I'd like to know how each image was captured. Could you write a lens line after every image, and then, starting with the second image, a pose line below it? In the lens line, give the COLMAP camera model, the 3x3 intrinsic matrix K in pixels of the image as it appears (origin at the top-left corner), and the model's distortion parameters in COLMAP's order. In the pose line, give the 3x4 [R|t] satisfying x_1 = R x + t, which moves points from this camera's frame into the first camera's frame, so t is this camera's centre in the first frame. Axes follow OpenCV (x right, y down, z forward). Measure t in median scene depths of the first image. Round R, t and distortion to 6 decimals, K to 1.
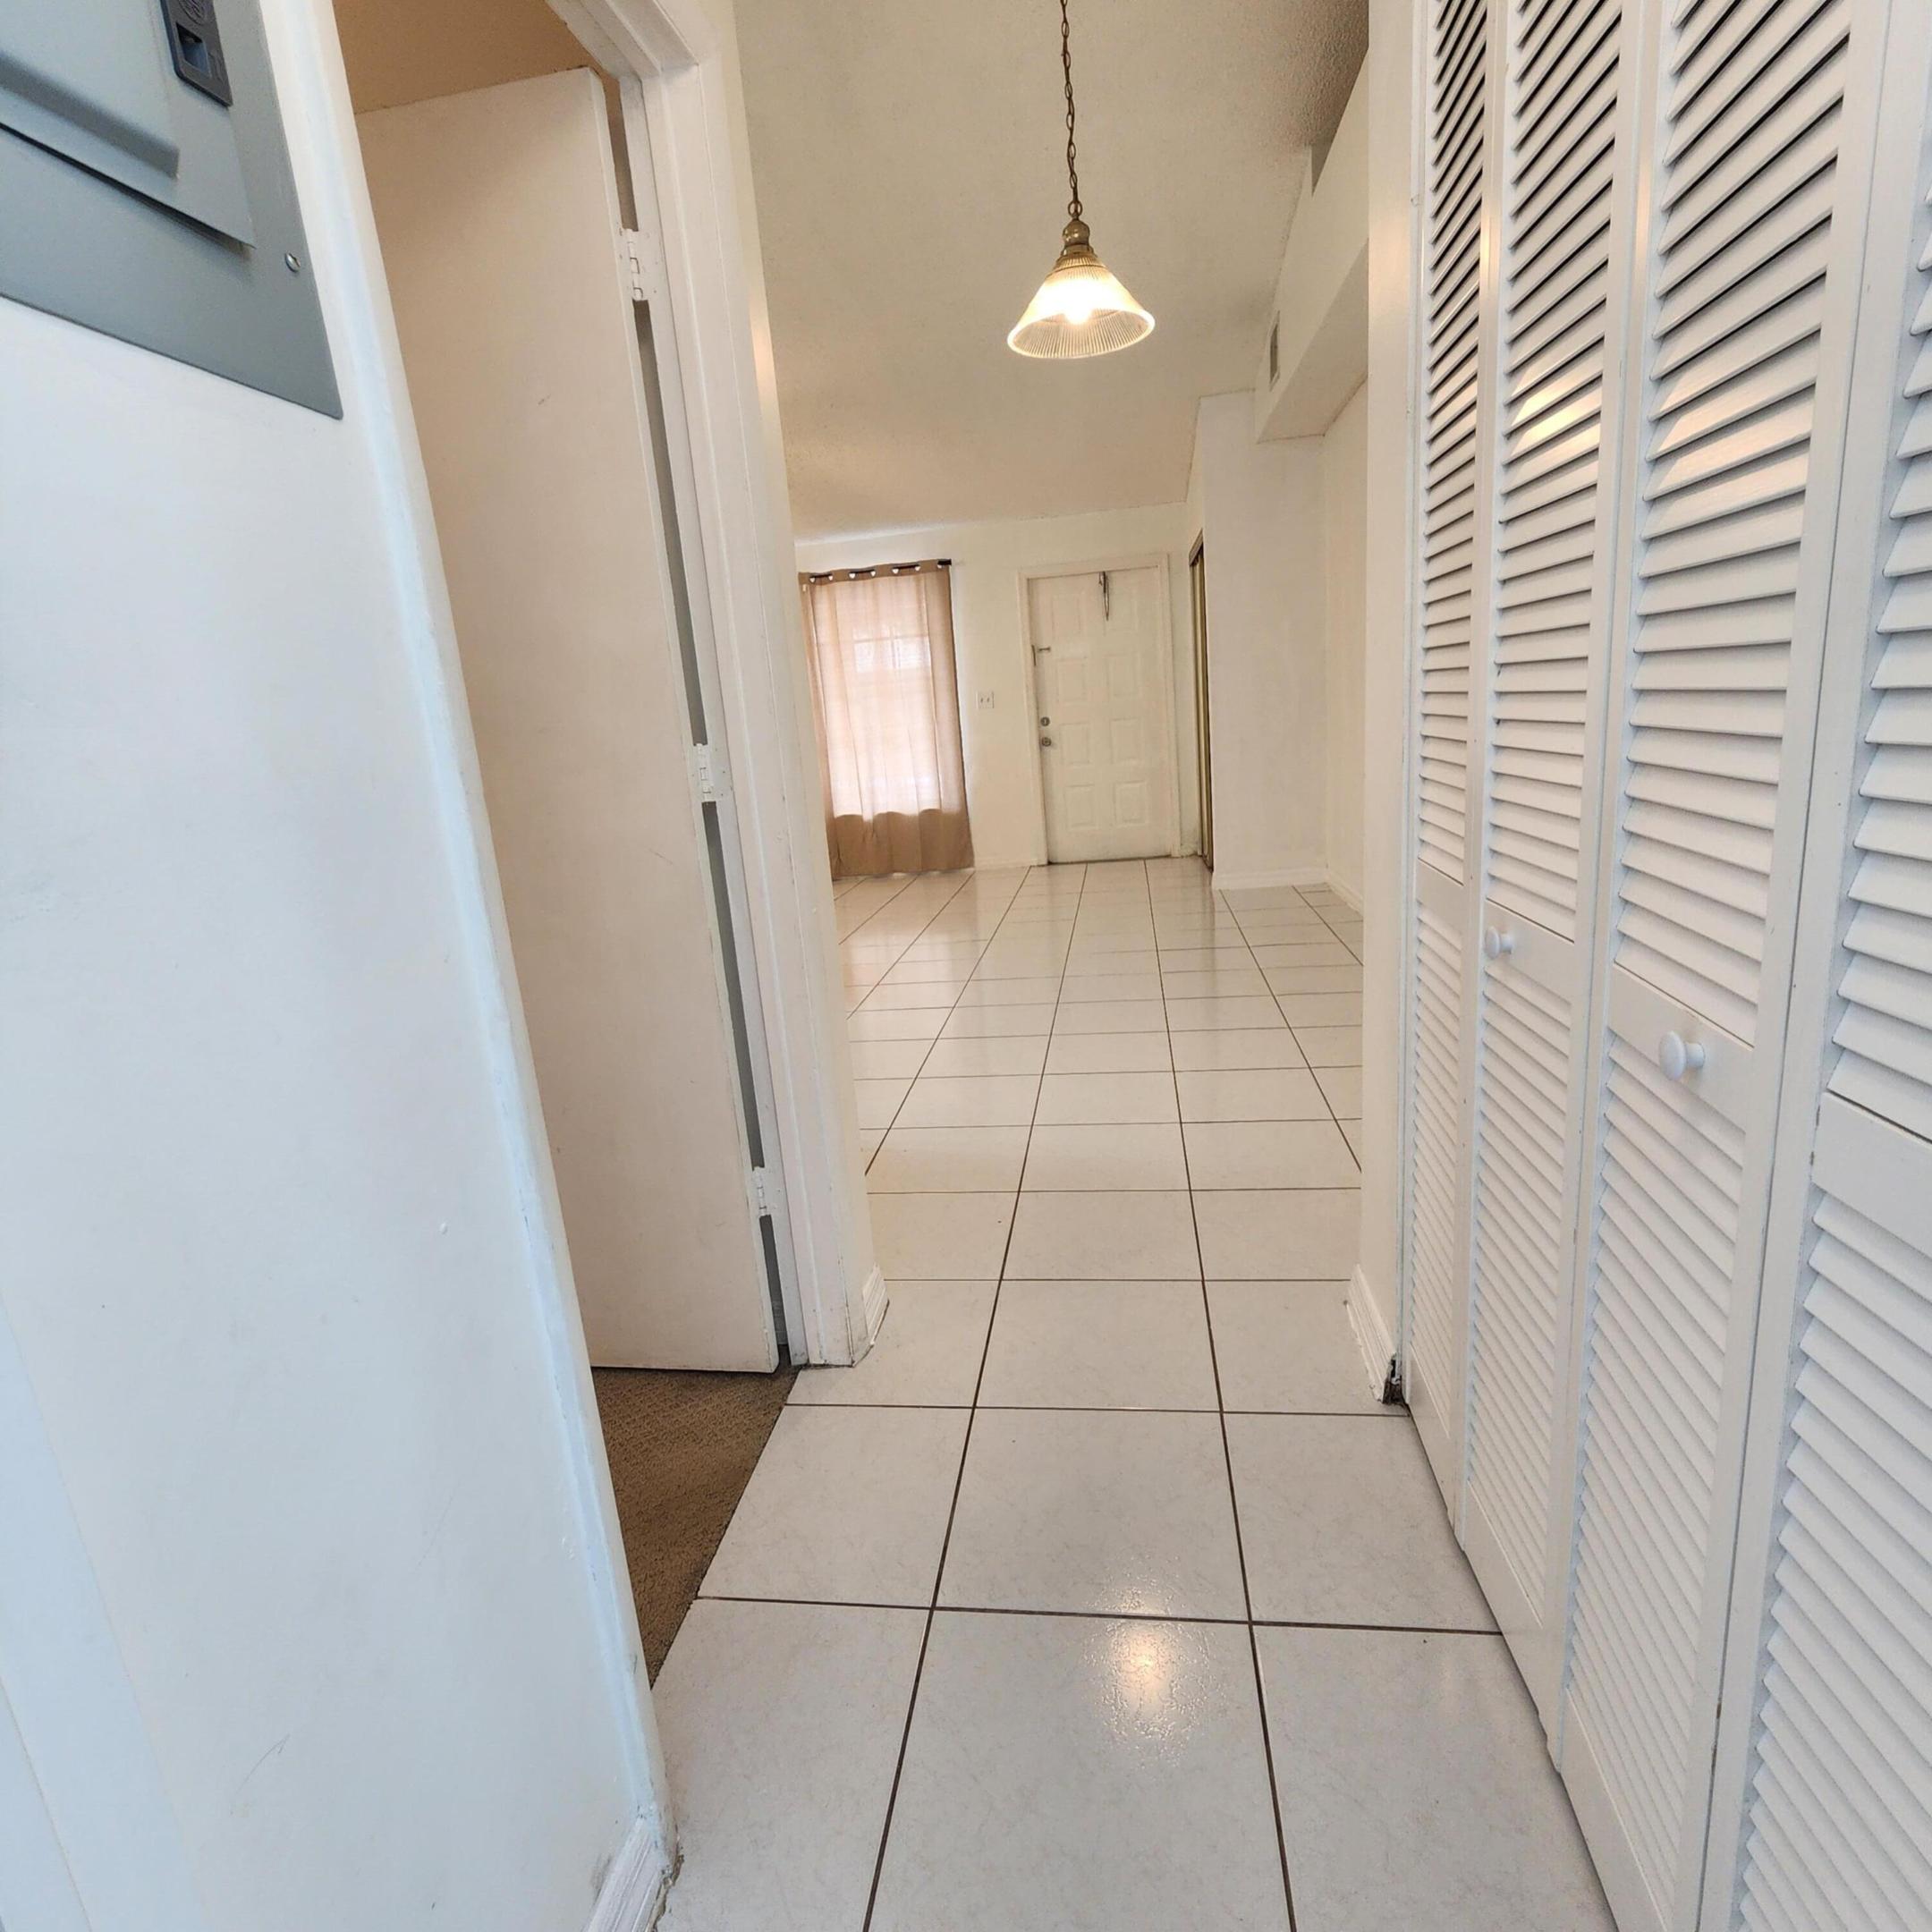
lens RADIAL K [[1054.3, 0, 956.6], [0, 1054.3, 961.6], [0, 0, 1]] dist [-0.002574, -0.001329]
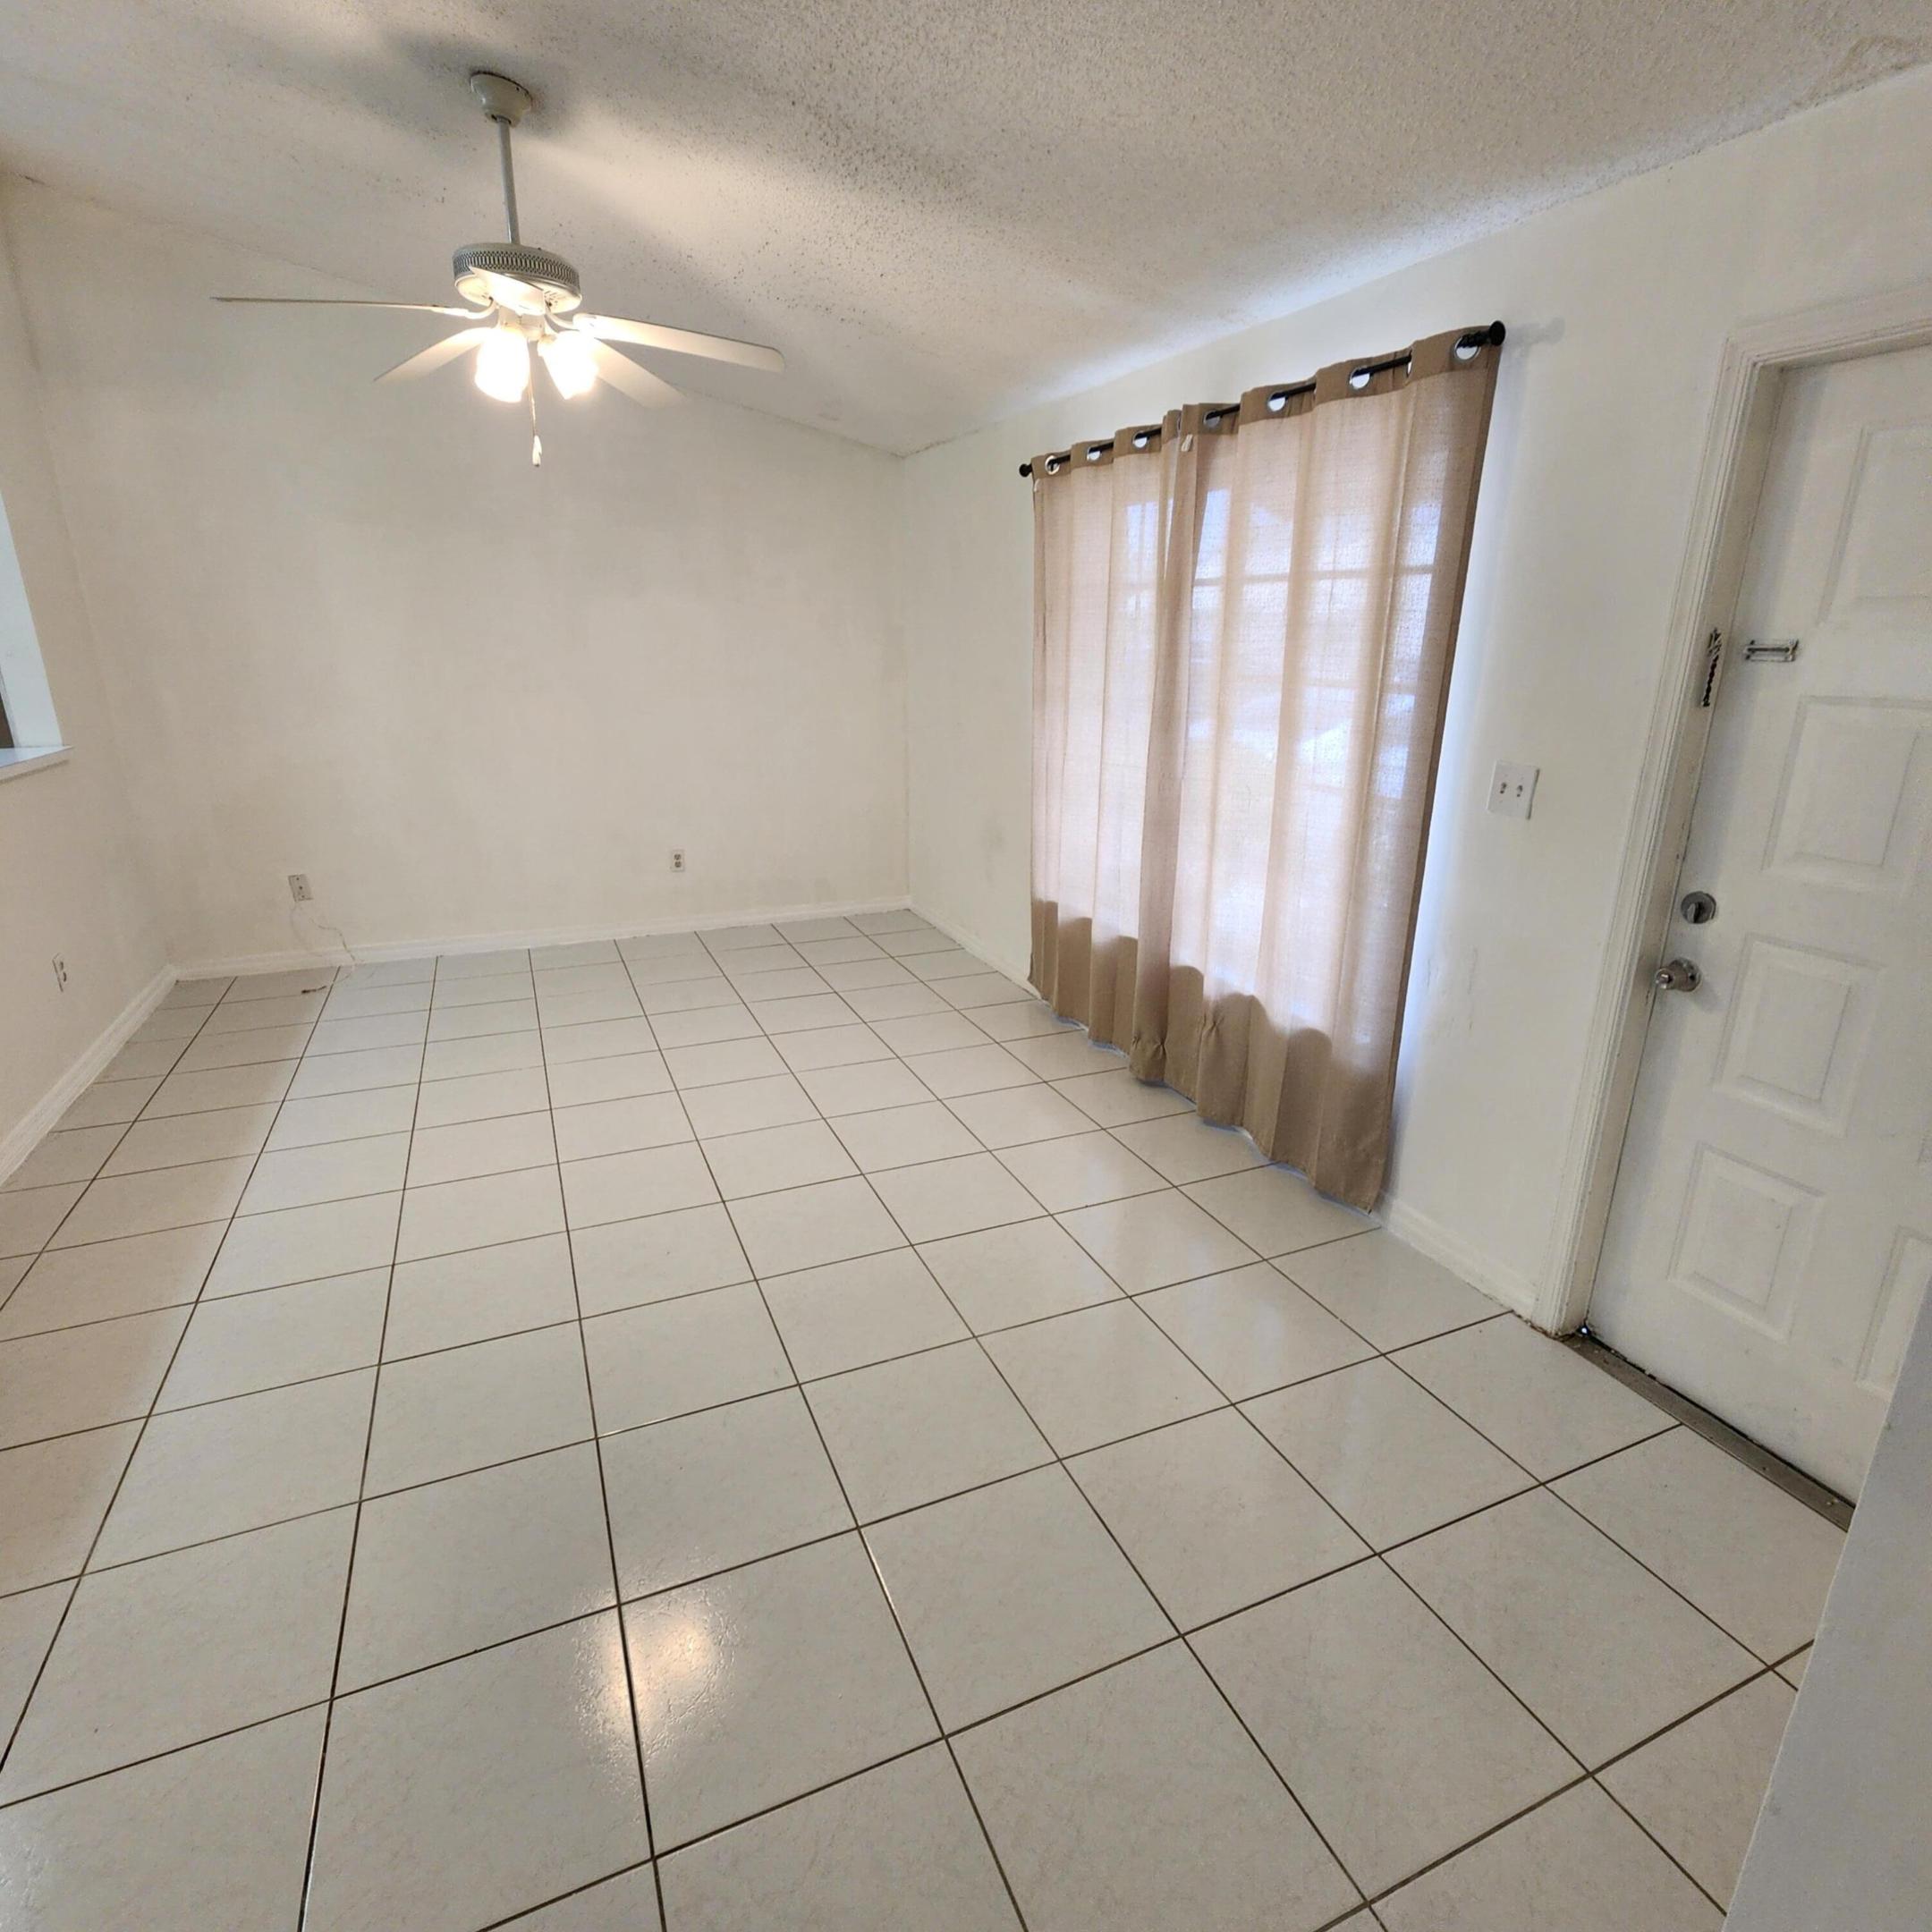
lens RADIAL K [[1063.6, 0, 966.0], [0, 1063.6, 966.0], [0, 0, 1]] dist [0.005869, 0.000399]
pose [[0.518119, 0.342043, -0.783939, 0.215925], [-0.261031, 0.936064, 0.235897, -0.234706], [0.814503, 0.082409, 0.574276, 0.696023]]
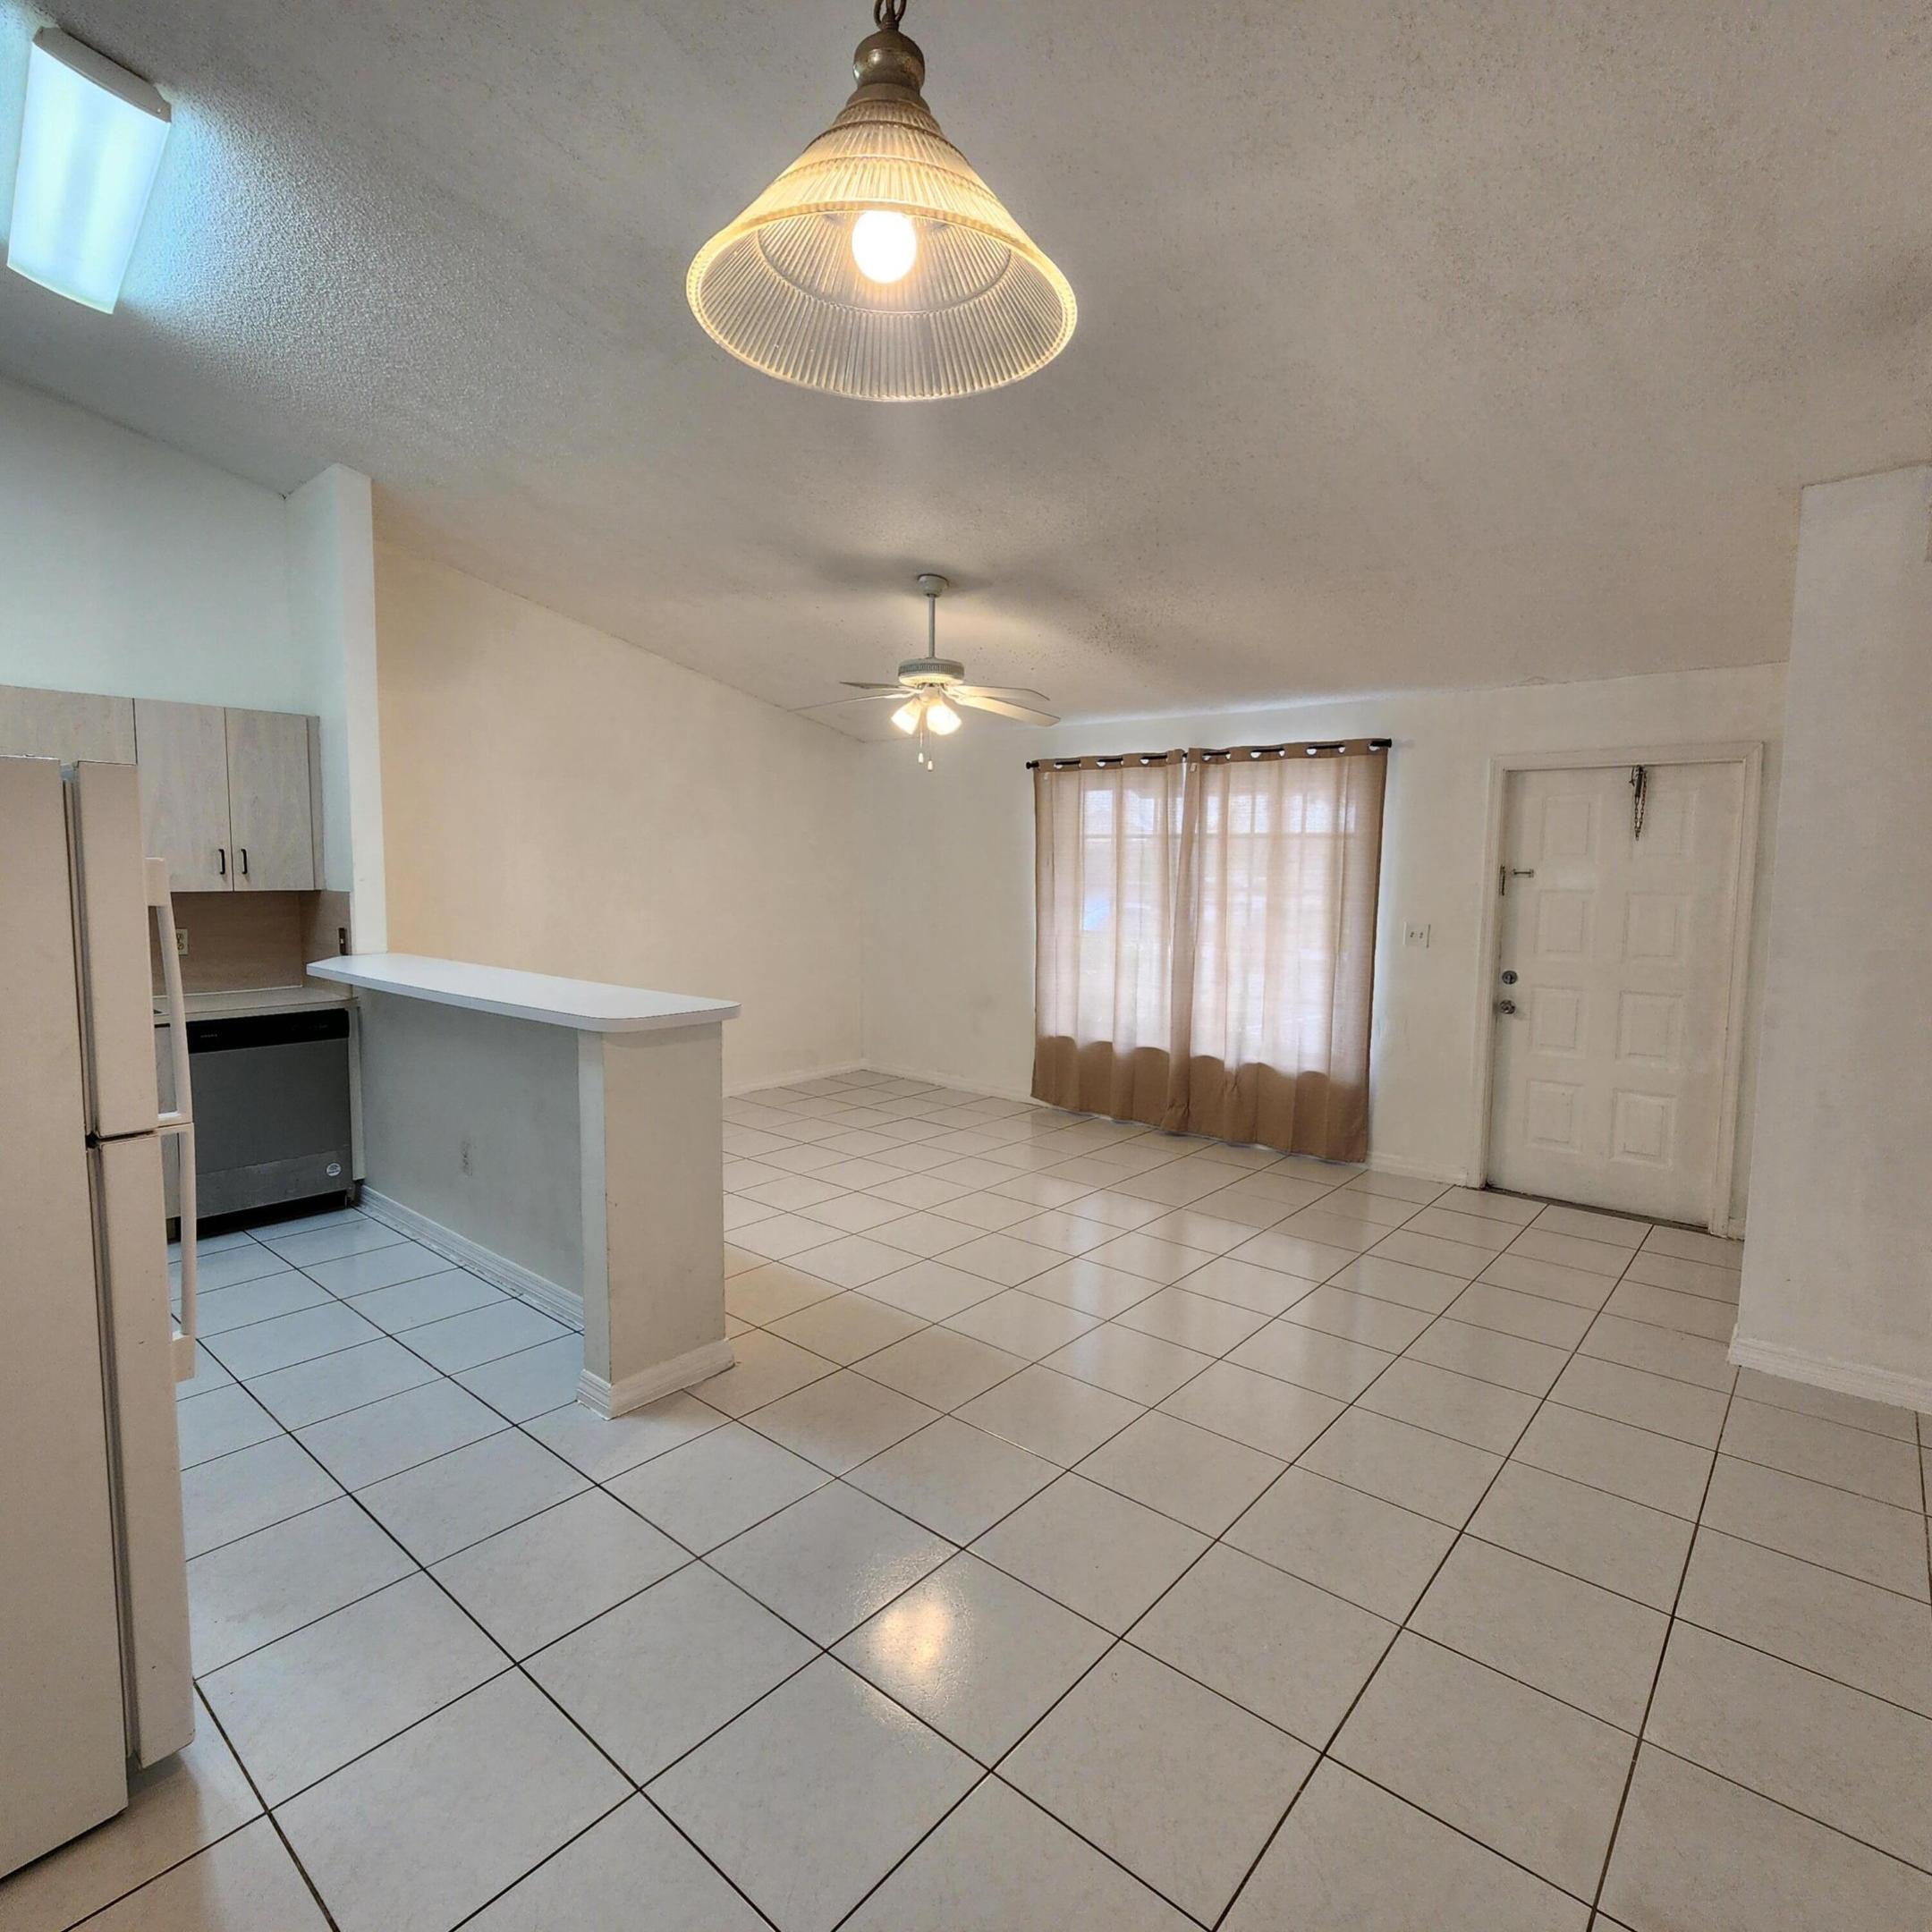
lens RADIAL K [[1054.3, 0, 956.6], [0, 1054.3, 961.6], [0, 0, 1]] dist [-0.002574, -0.001329]
pose [[0.831999, 0.147172, -0.534900, 0.151088], [-0.217697, 0.973447, -0.070778, -0.117409], [0.510280, 0.175333, 0.841946, 0.268310]]
